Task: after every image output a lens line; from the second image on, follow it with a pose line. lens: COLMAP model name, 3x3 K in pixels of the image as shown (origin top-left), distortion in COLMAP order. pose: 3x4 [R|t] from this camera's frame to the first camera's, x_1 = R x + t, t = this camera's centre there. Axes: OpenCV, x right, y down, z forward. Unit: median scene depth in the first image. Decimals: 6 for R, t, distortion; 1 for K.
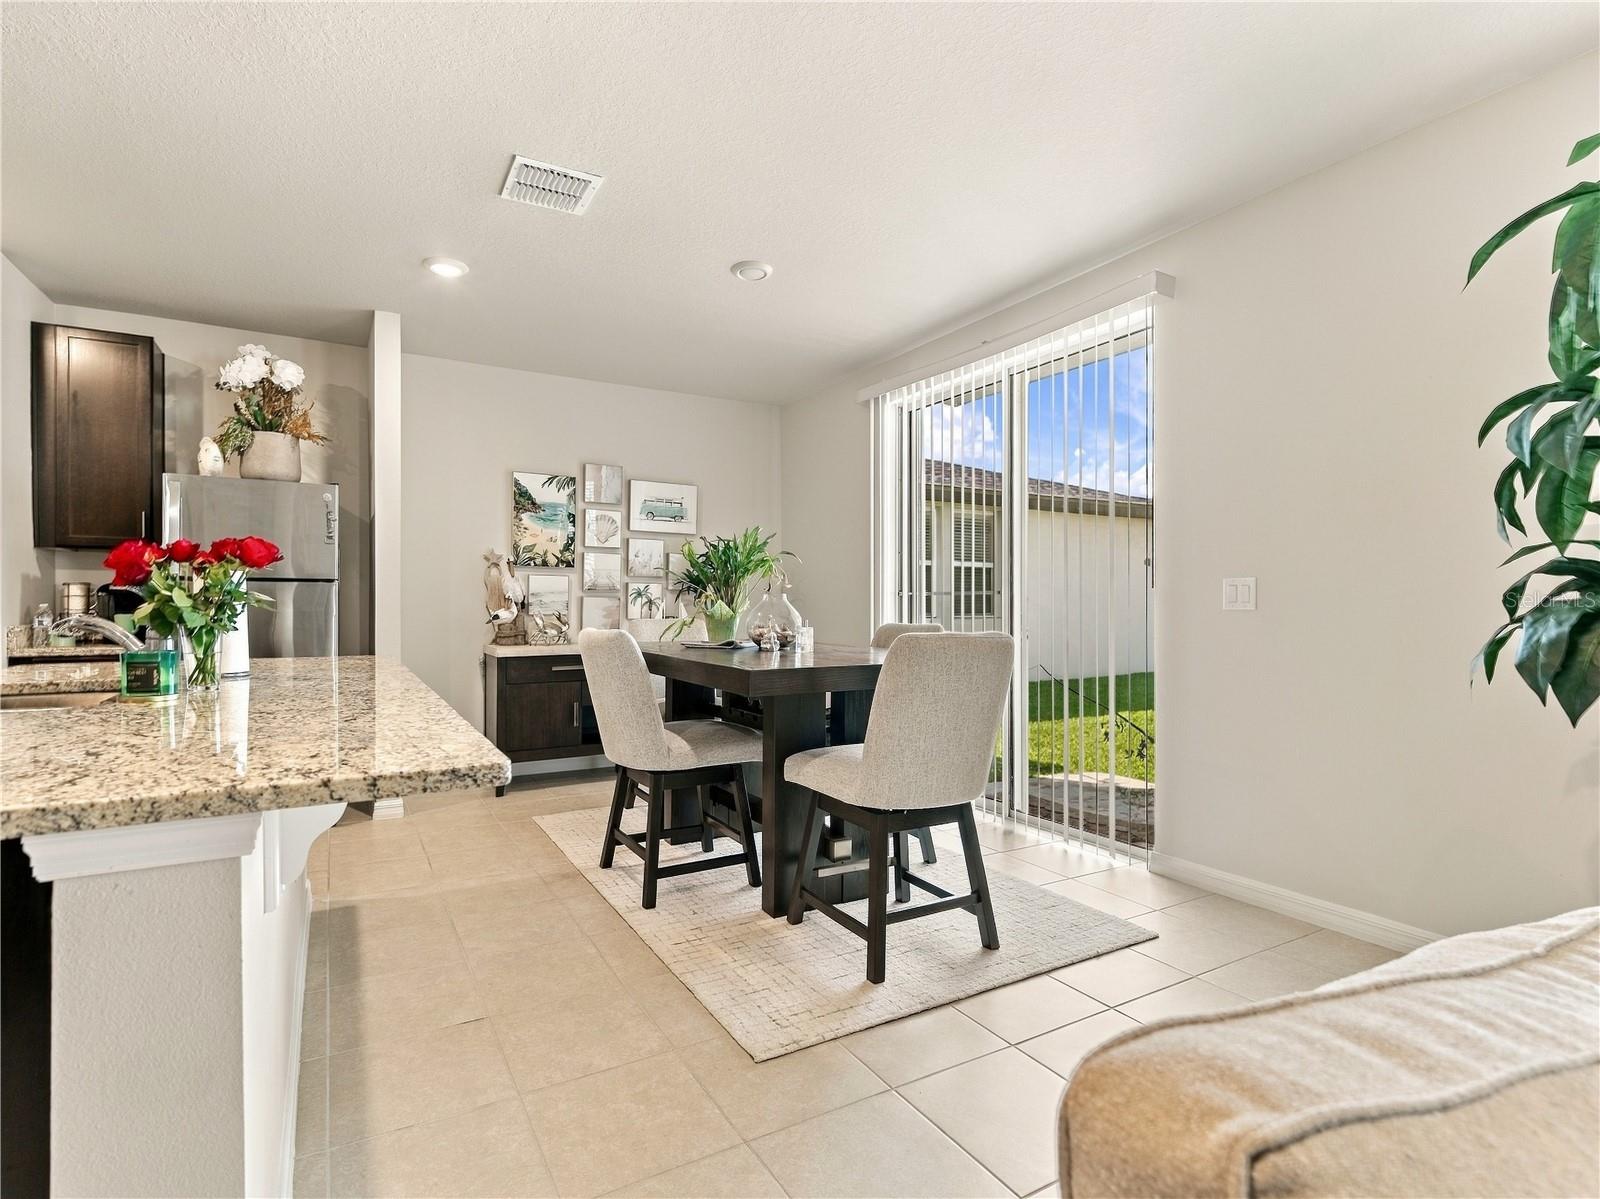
lens RADIAL K [[790.9, 0, 727.9], [0, 790.9, 591.1], [0, 0, 1]] dist [0.019051, -0.017763]
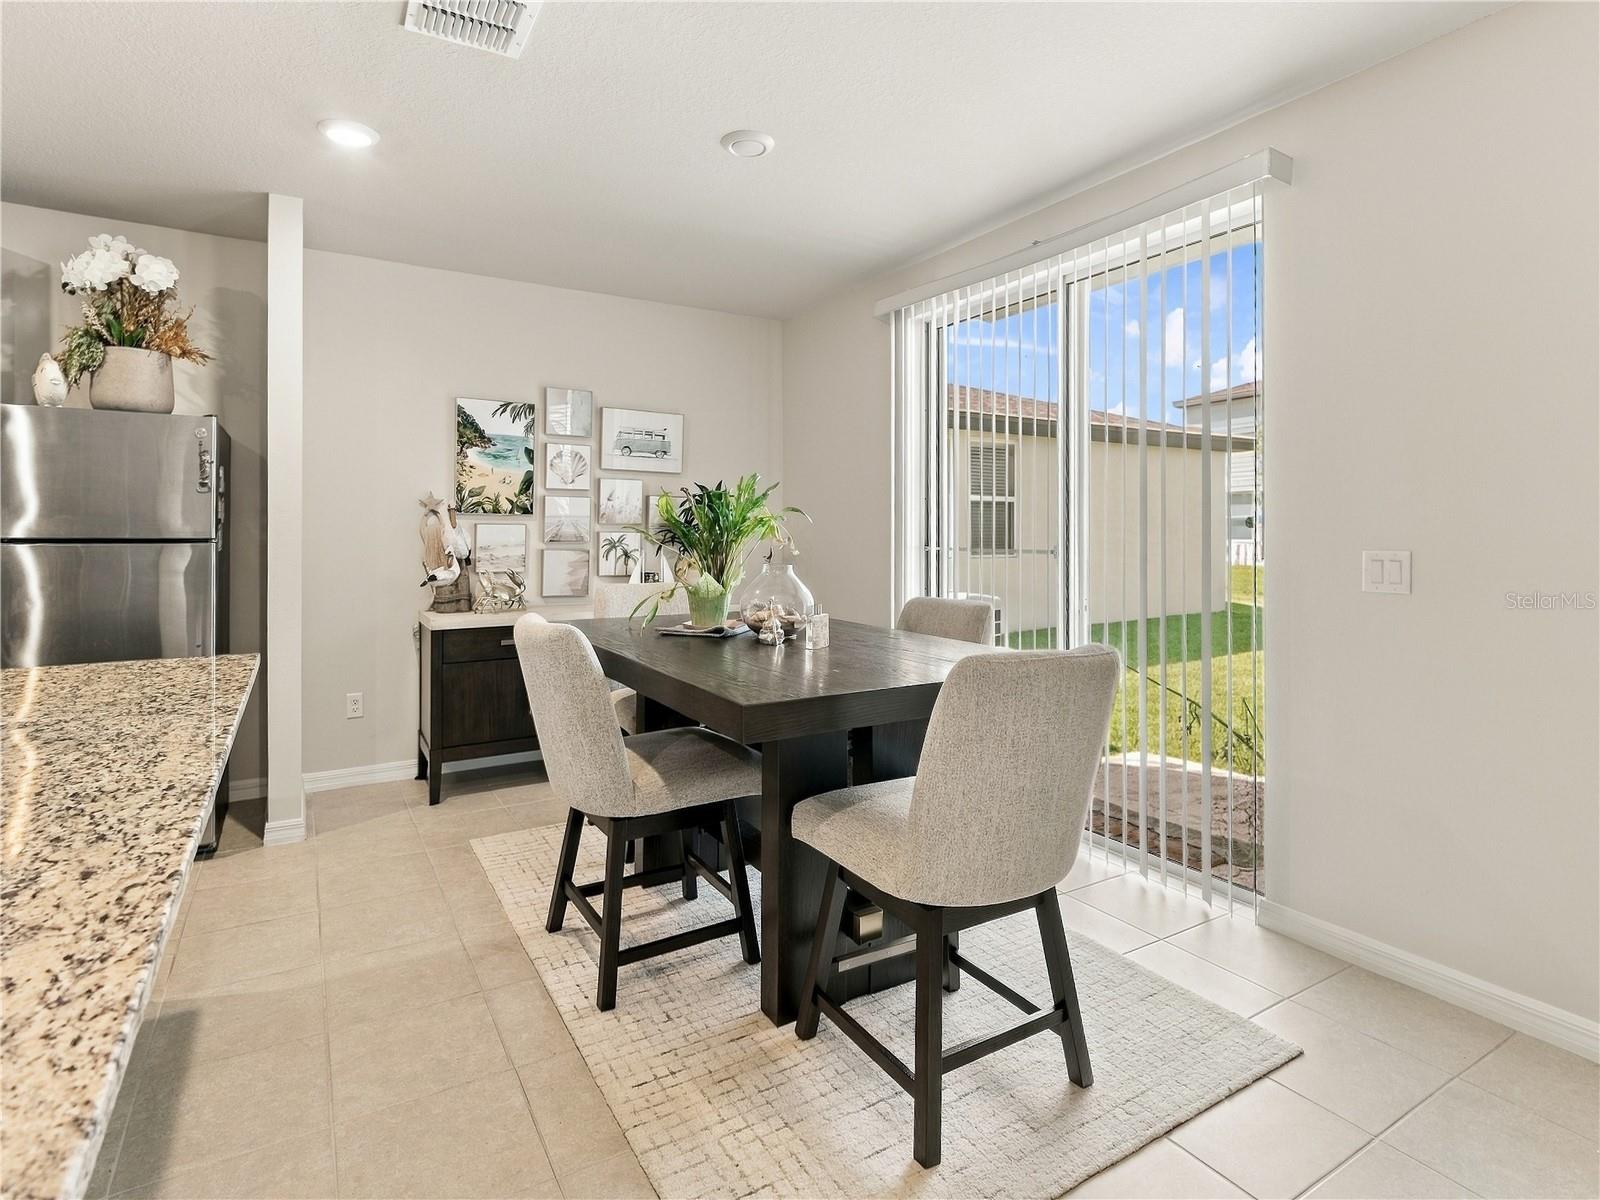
lens RADIAL K [[825.3, 0, 755.1], [0, 825.3, 525.9], [0, 0, 1]] dist [-0.003833, -0.000745]
pose [[0.999321, -0.000102, 0.036833, 0.007155], [-0.000405, 0.999906, 0.013741, -0.040129], [-0.036831, -0.013747, 0.999227, 0.183035]]
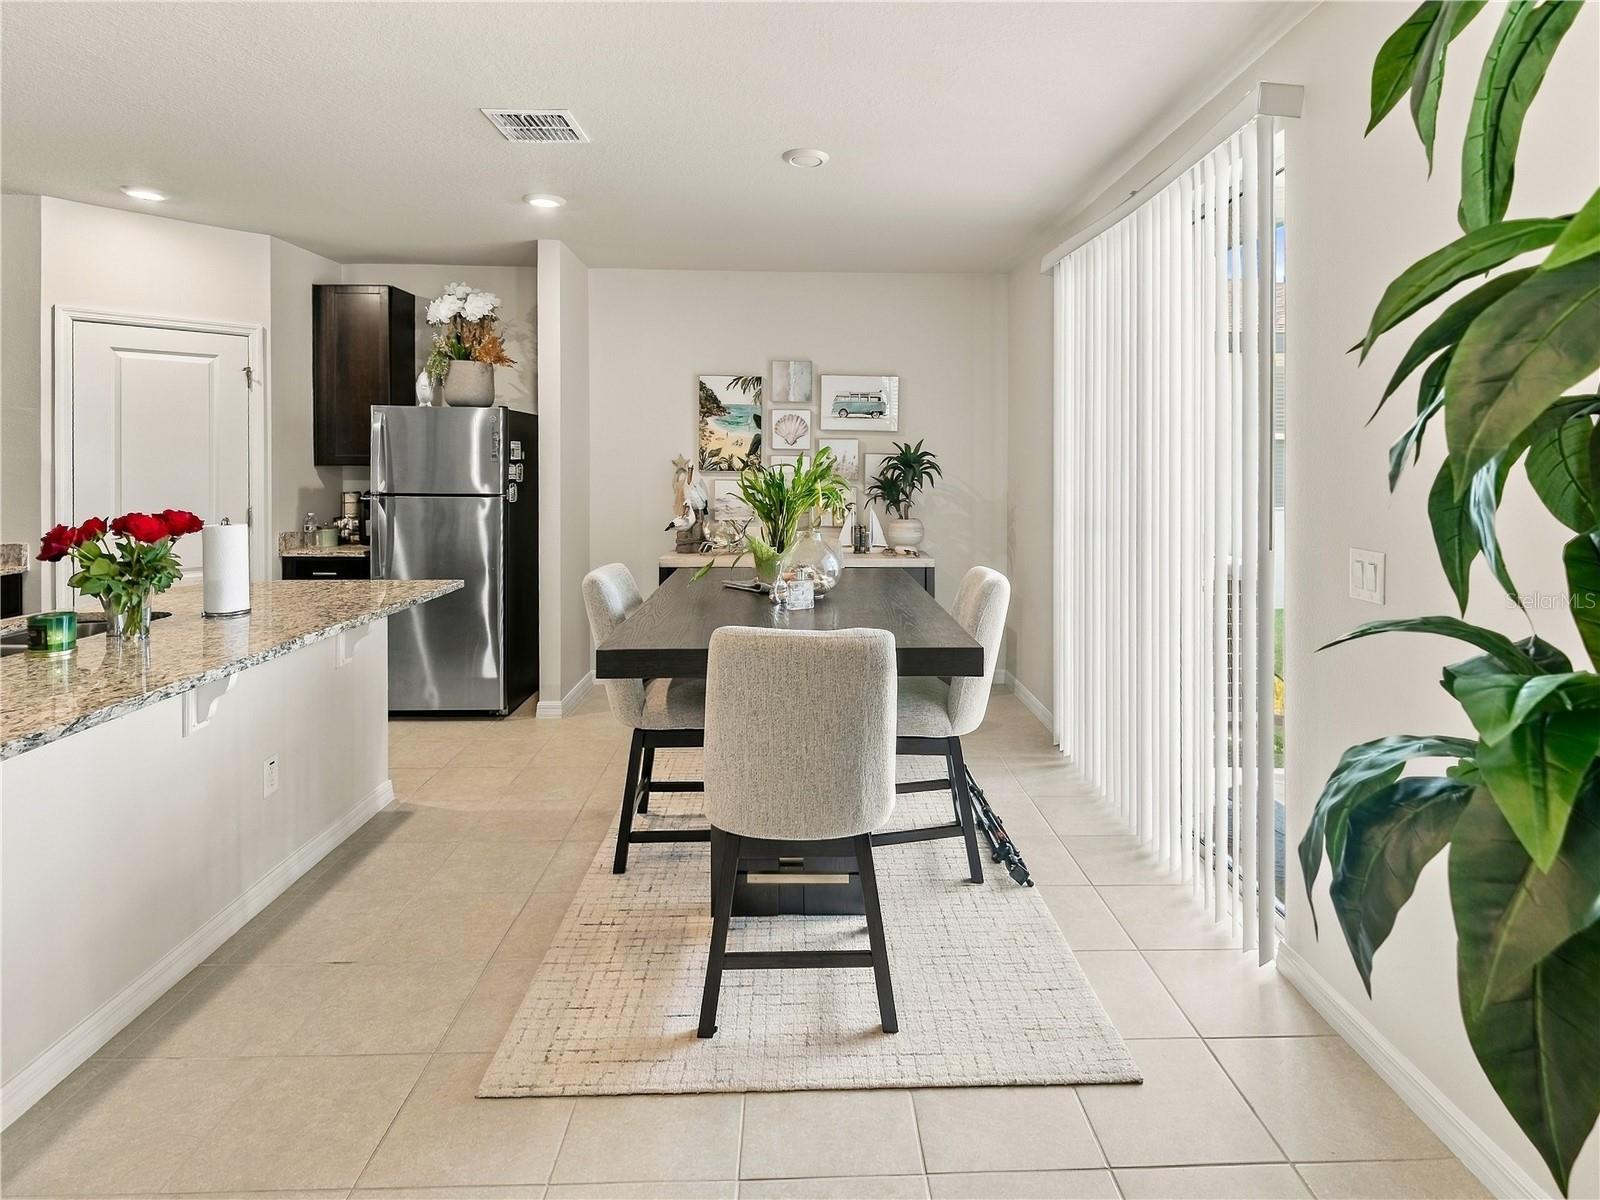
lens RADIAL K [[838.5, 0, 795.1], [0, 838.5, 467.8], [0, 0, 1]] dist [-0.001501, 0.000191]
pose [[0.895686, 0.003484, -0.444673, 0.399477], [0.007826, 0.999691, 0.023595, -0.078768], [0.444618, -0.024614, 0.895382, 0.156240]]
